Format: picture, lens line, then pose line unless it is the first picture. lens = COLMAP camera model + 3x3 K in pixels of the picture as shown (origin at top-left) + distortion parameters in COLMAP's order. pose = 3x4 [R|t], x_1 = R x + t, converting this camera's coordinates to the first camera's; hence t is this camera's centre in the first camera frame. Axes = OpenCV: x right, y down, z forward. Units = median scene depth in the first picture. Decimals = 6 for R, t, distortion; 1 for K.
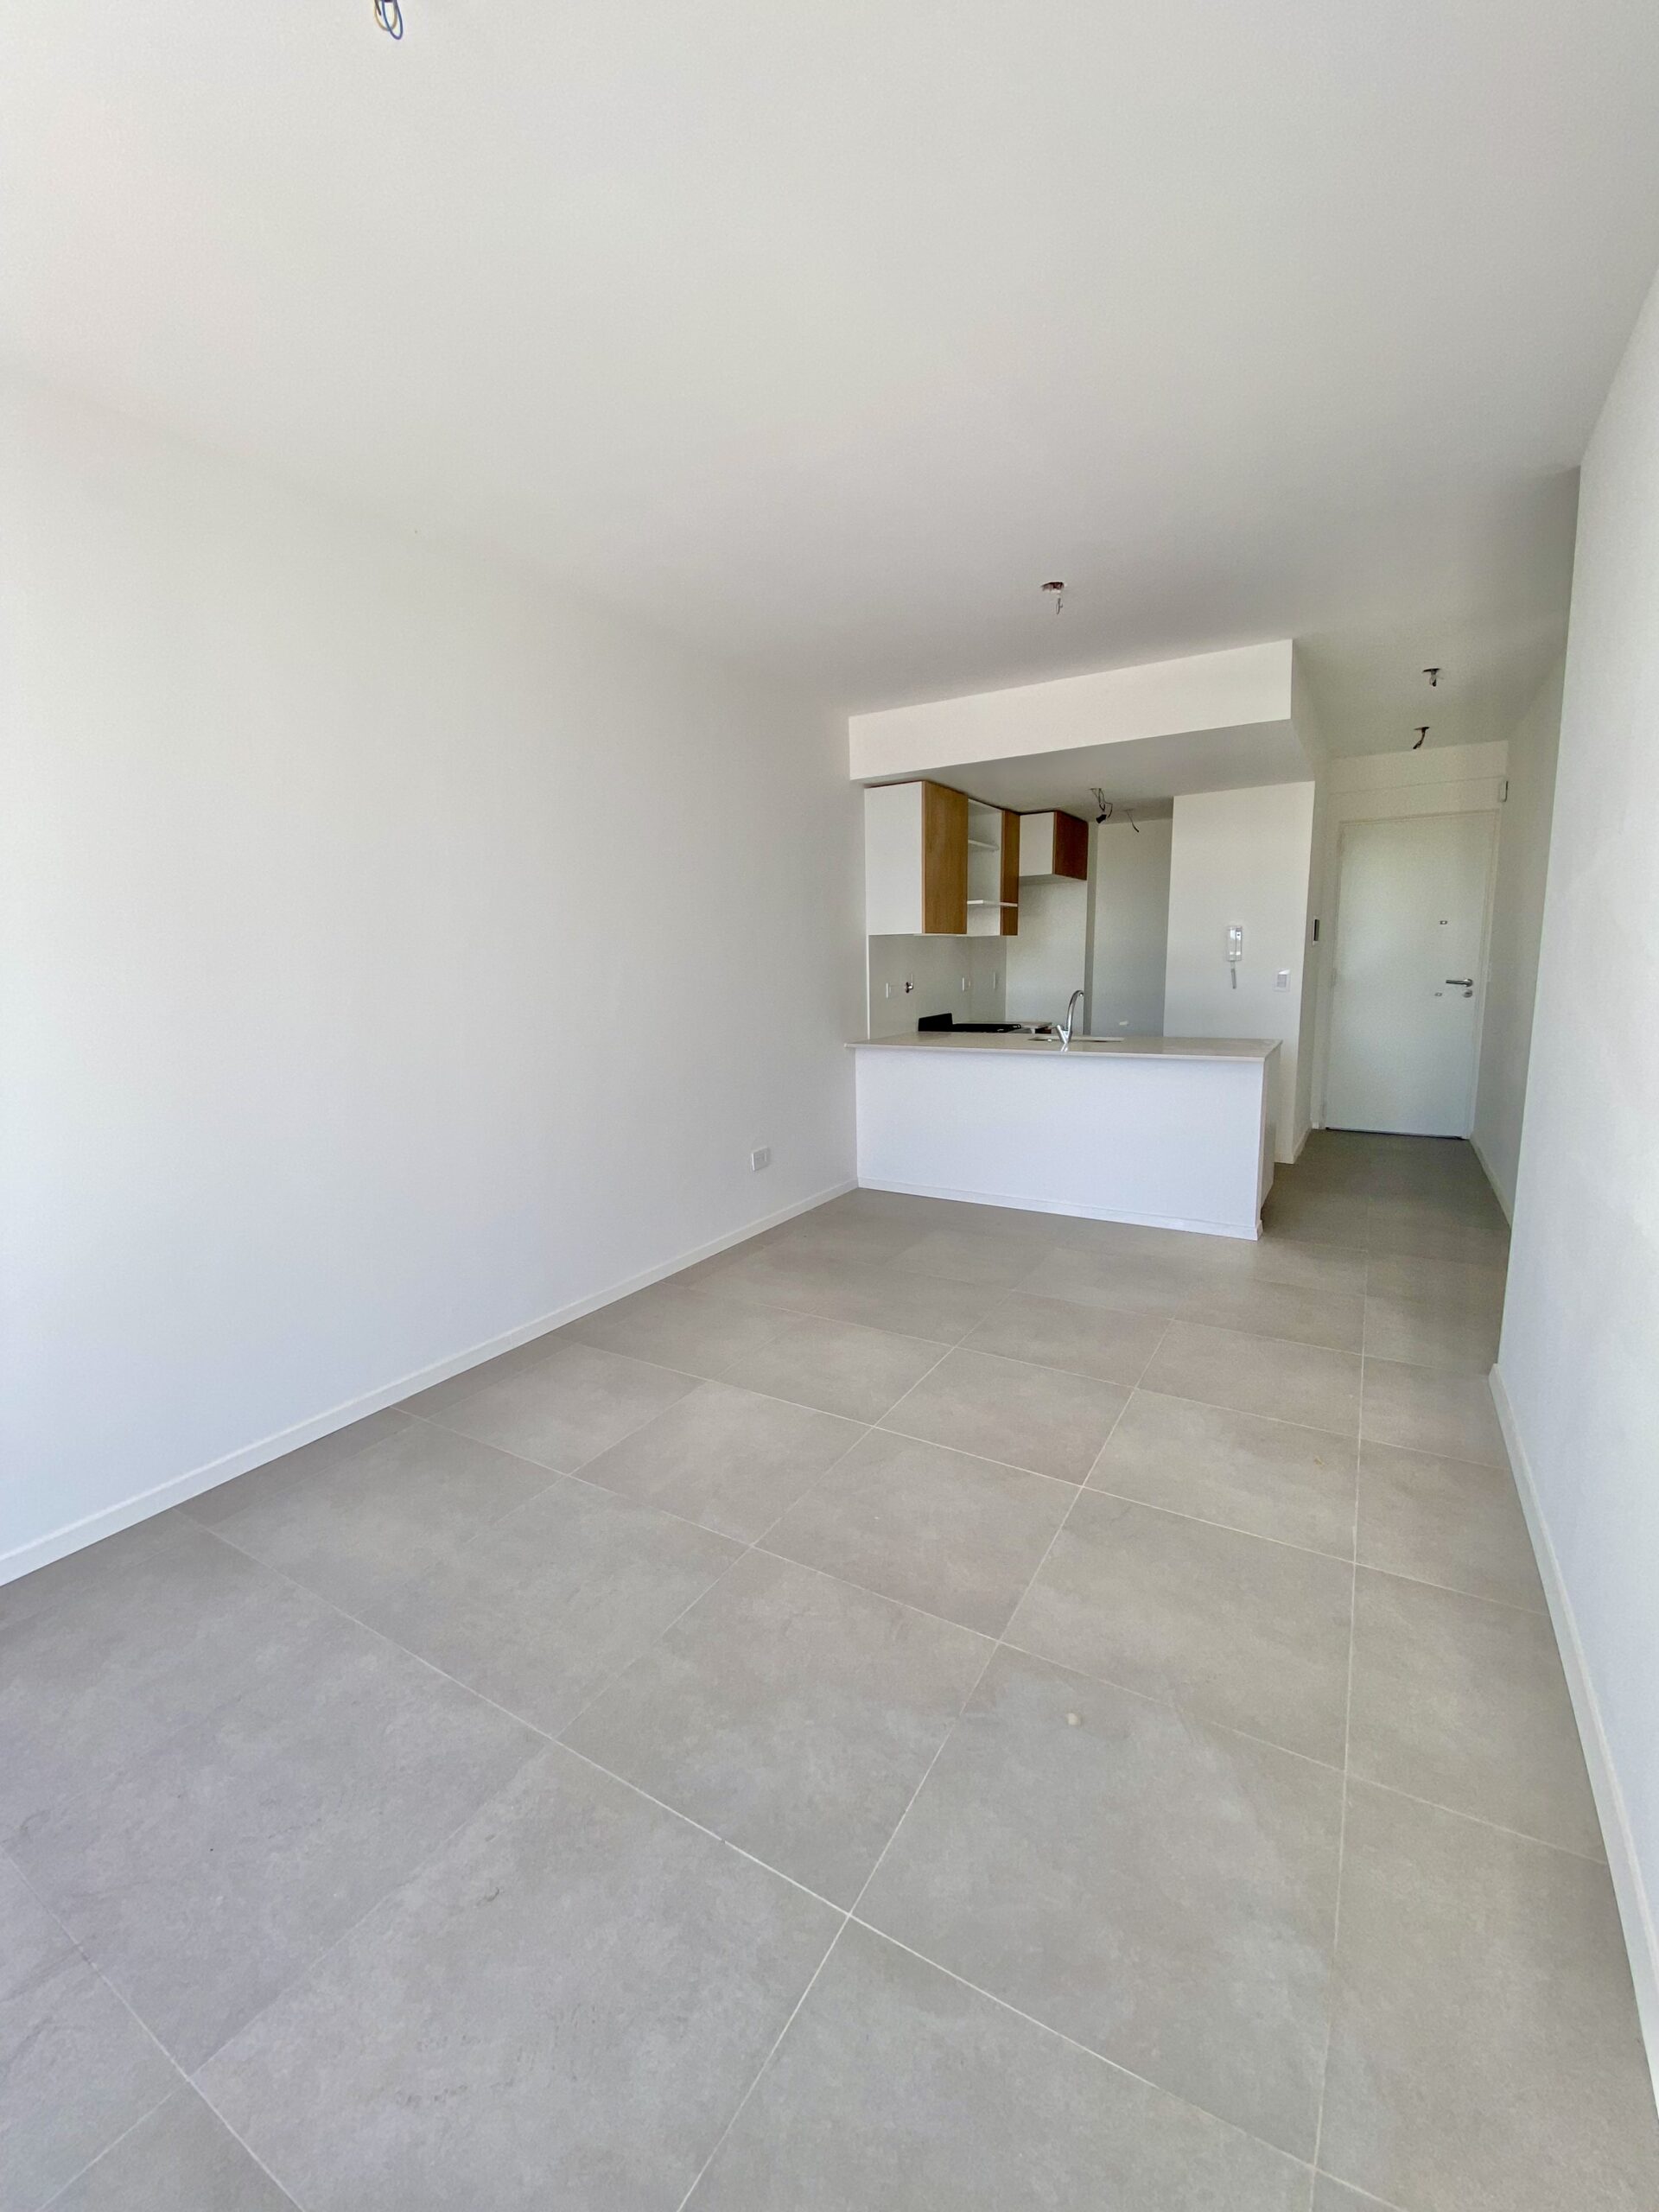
lens RADIAL K [[908.4, 0, 829.0], [0, 908.4, 1107.1], [0, 0, 1]] dist [0.021071, -0.020615]
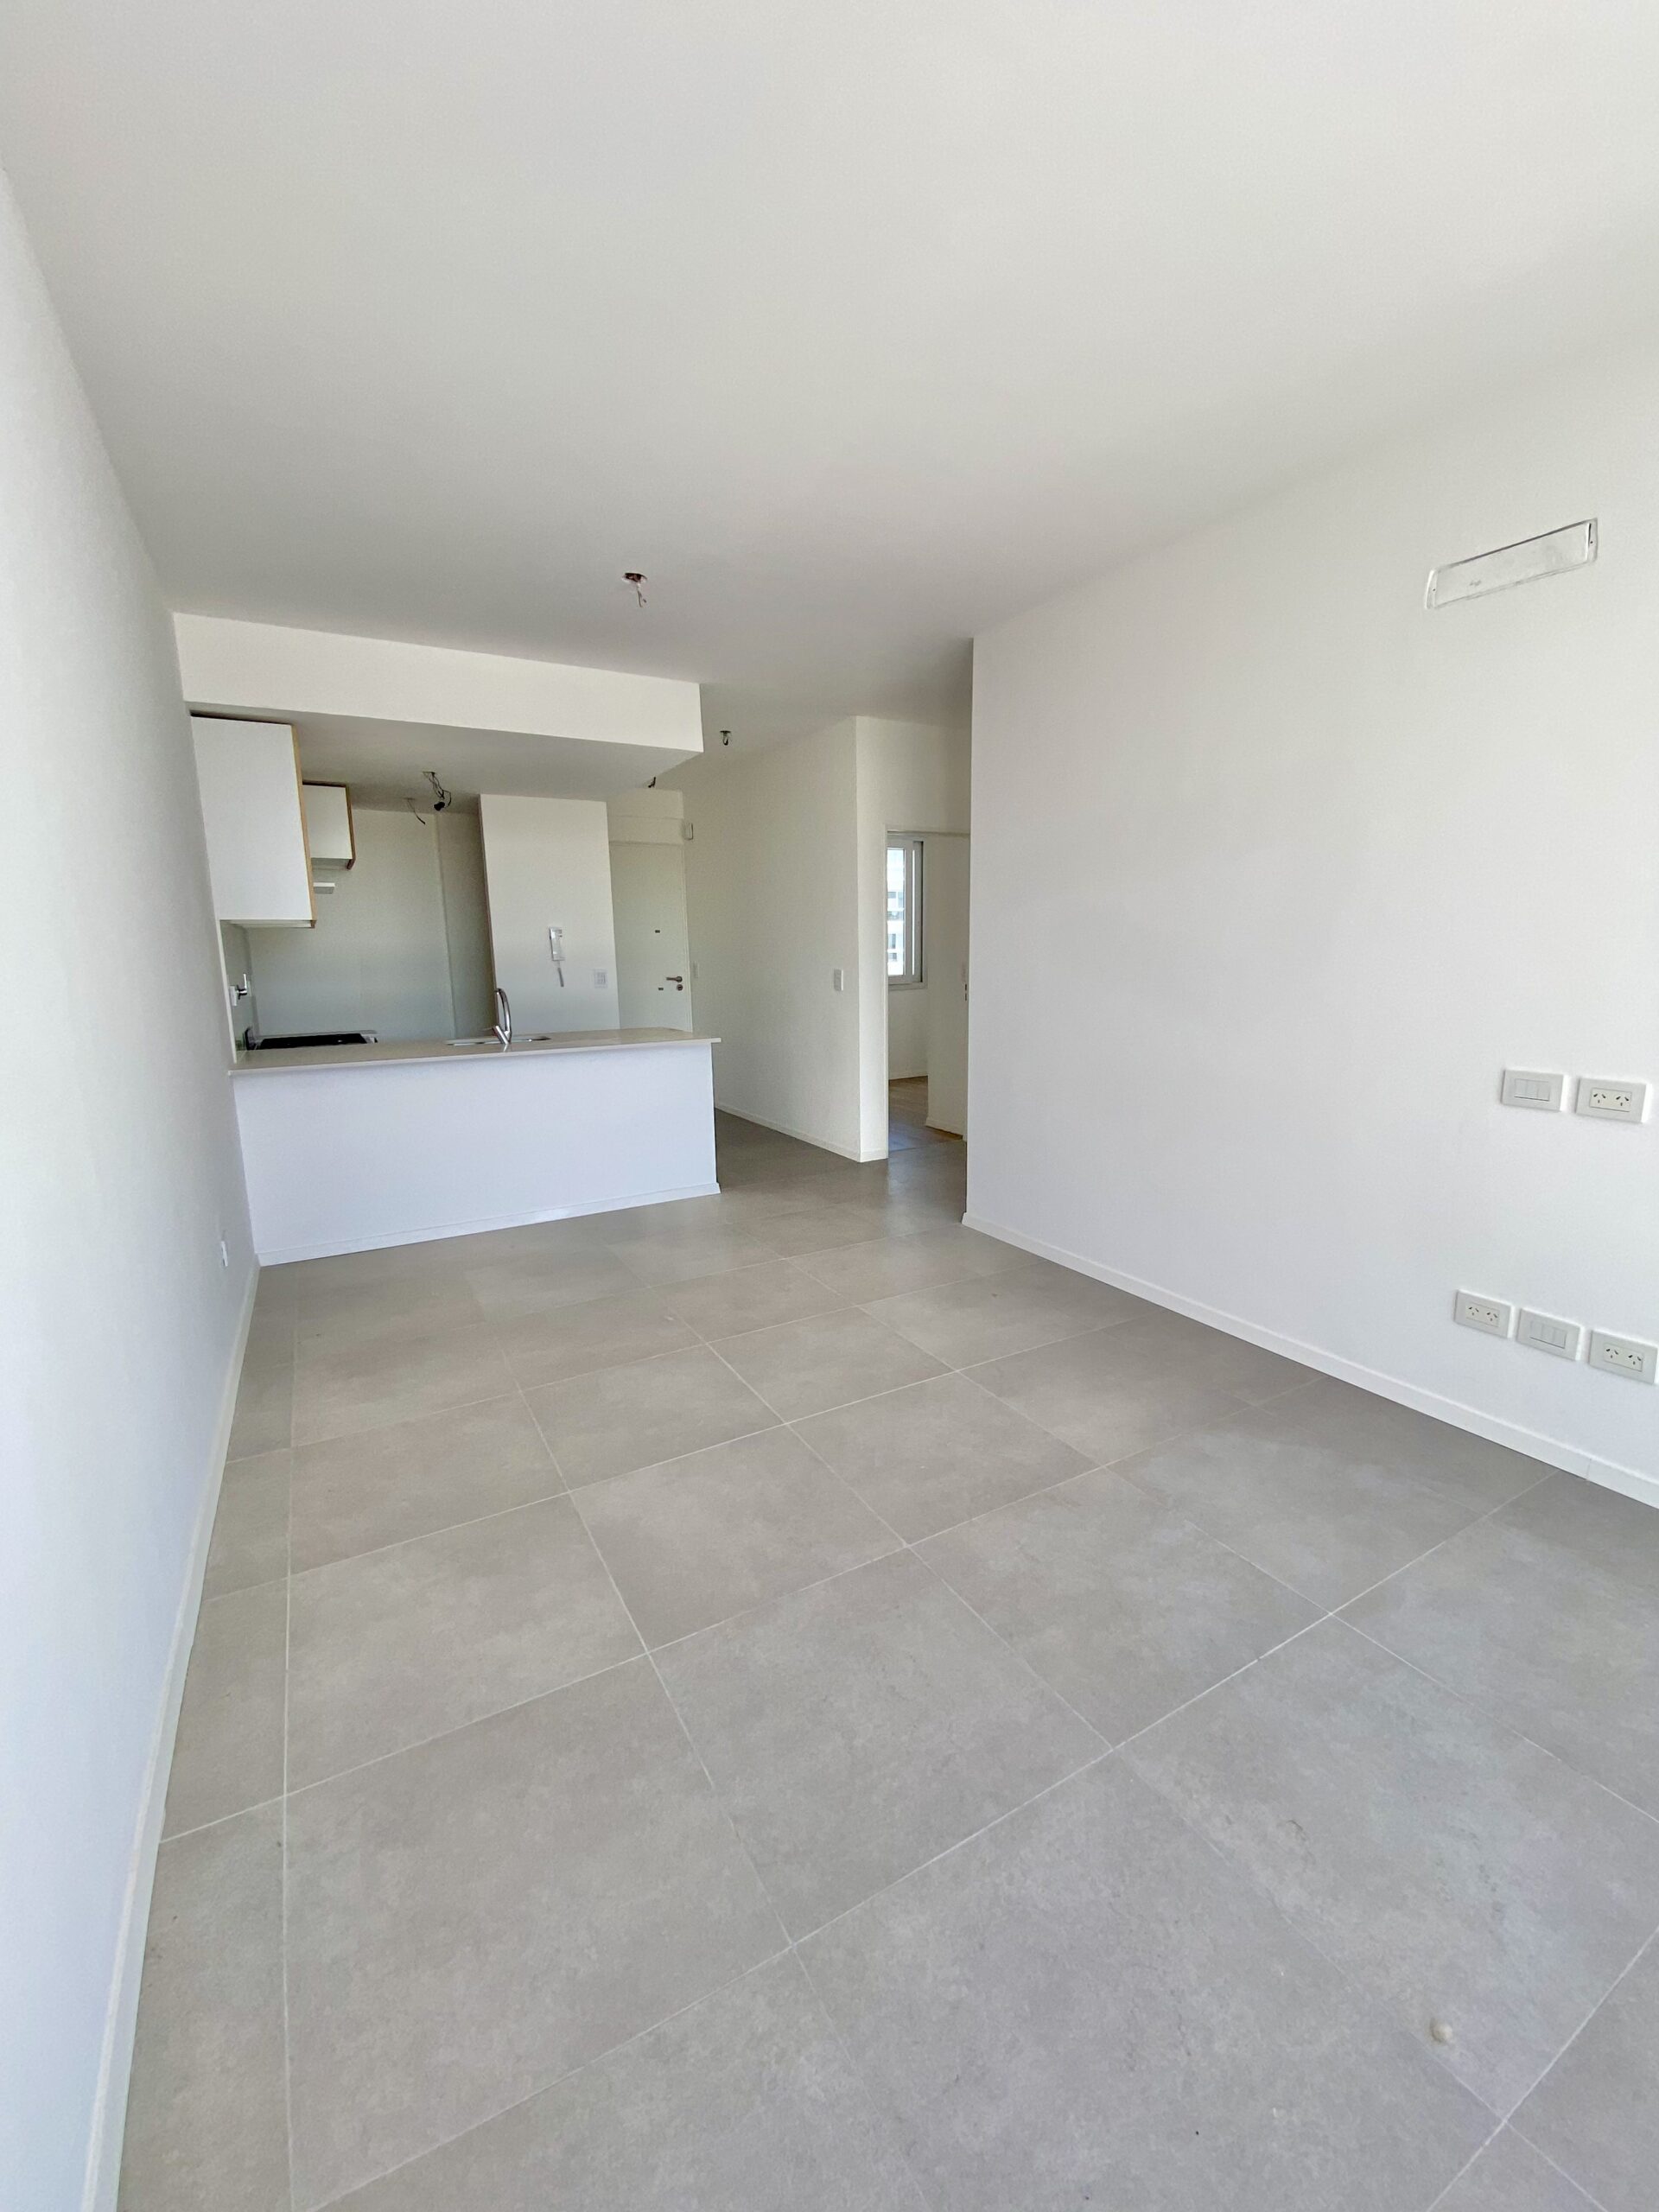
lens RADIAL K [[910.8, 0, 827.8], [0, 910.8, 1106.5], [0, 0, 1]] dist [0.028549, -0.023902]
pose [[0.484744, -0.137221, 0.863825, -1.142752], [0.149664, 0.986064, 0.072654, -0.074212], [-0.861756, 0.094065, 0.498526, 0.699130]]
